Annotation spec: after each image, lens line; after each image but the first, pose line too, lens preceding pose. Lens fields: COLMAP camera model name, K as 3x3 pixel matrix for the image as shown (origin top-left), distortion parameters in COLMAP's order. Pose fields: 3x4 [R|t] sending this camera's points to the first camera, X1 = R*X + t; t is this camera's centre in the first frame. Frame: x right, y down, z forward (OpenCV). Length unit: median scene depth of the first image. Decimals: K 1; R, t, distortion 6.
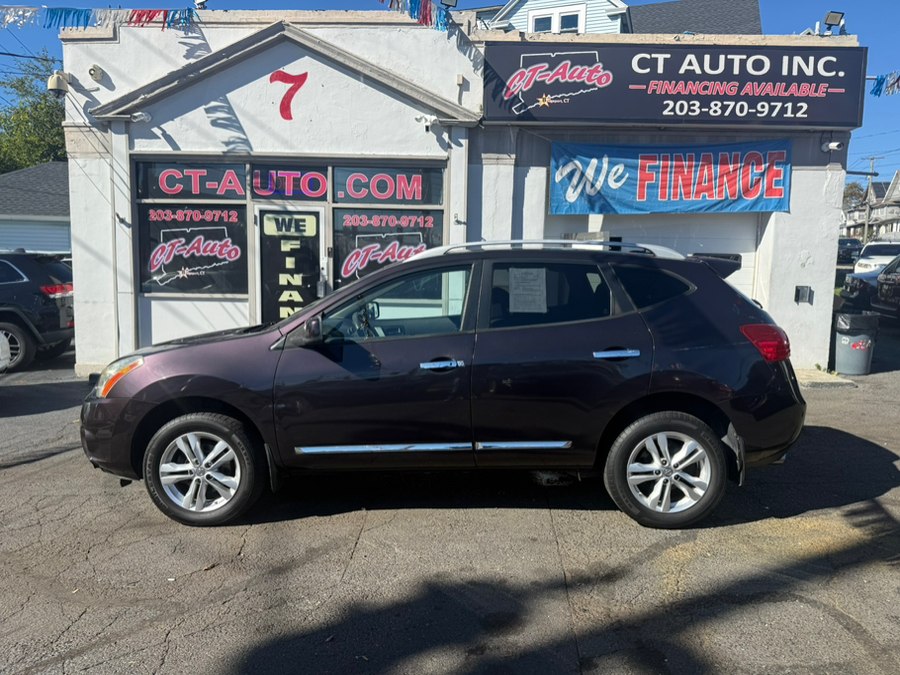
lens RADIAL K [[651.5, 0, 446.3], [0, 651.5, 337.4], [0, 0, 1]] dist [0.023656, -0.027644]
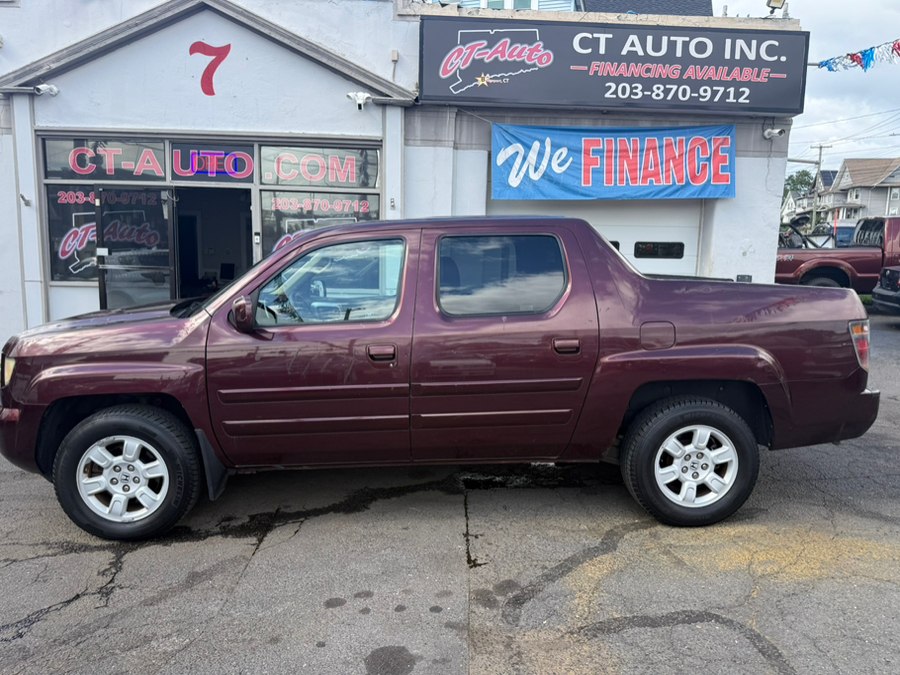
lens RADIAL K [[652.9, 0, 451.7], [0, 652.9, 339.6], [0, 0, 1]] dist [0.001123, -0.000865]
pose [[0.998000, -0.004953, 0.063014, 0.042547], [0.003230, 0.999619, 0.027407, -0.009673], [-0.063126, -0.027148, 0.997636, 0.041969]]
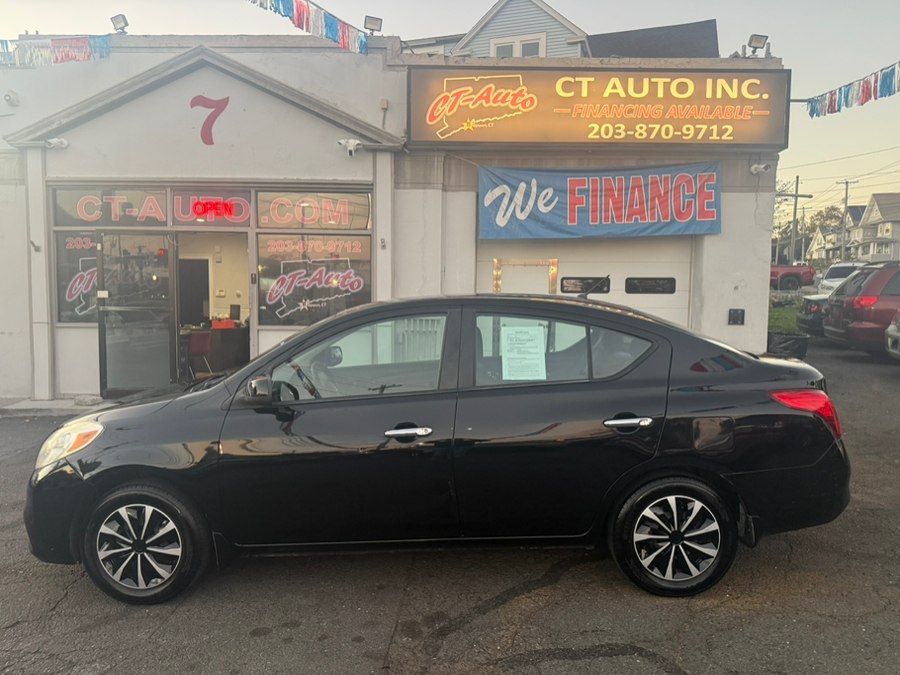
lens RADIAL K [[648.2, 0, 452.9], [0, 648.2, 338.2], [0, 0, 1]] dist [0.039729, -0.050914]
pose [[0.999787, -0.010812, 0.017604, 0.105674], [0.011463, 0.999238, -0.037297, -0.003267], [-0.017187, 0.037491, 0.999149, 0.029628]]
